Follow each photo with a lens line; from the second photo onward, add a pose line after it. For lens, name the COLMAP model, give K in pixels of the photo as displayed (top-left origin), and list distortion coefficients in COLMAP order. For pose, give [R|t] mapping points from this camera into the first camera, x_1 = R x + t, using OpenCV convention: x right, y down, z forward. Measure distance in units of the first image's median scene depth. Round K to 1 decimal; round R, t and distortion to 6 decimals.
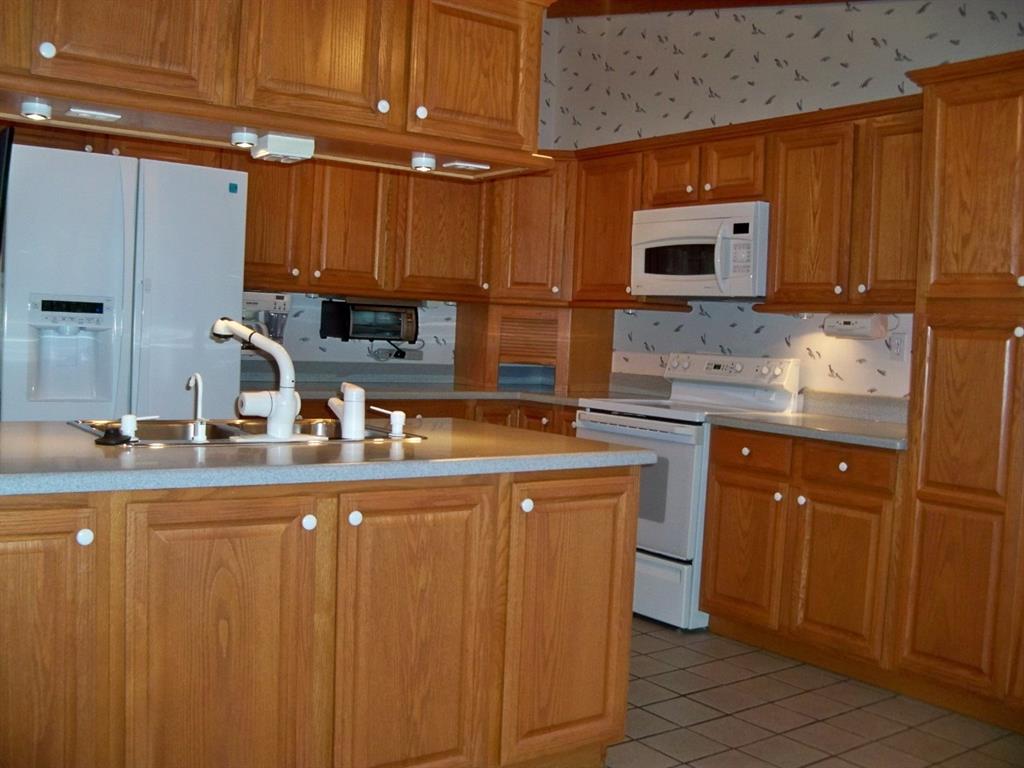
lens RADIAL K [[1049.2, 0, 510.9], [0, 1049.2, 380.2], [0, 0, 1]] dist [-0.157421, 0.000000]
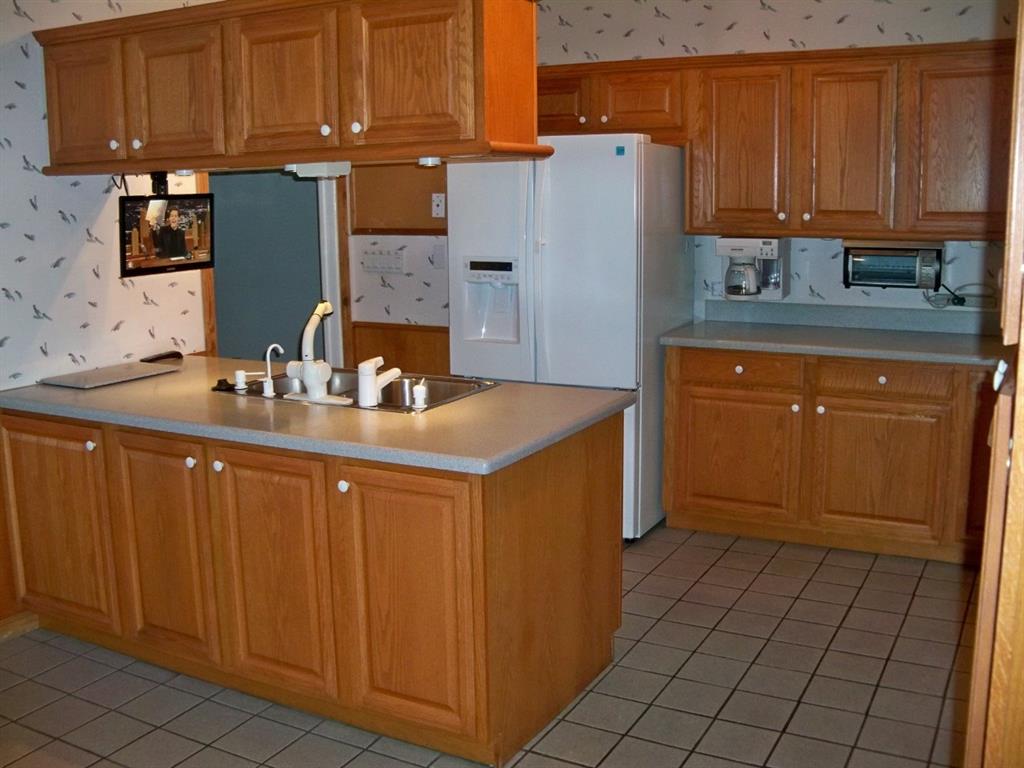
lens RADIAL K [[1049.2, 0, 511.5], [0, 1049.2, 390.7], [0, 0, 1]] dist [-0.157421, 0.000000]
pose [[0.420360, 0.120625, -0.899303, 0.980649], [-0.005249, 0.991431, 0.130529, -0.116519], [0.907342, -0.050148, 0.417391, 0.636790]]
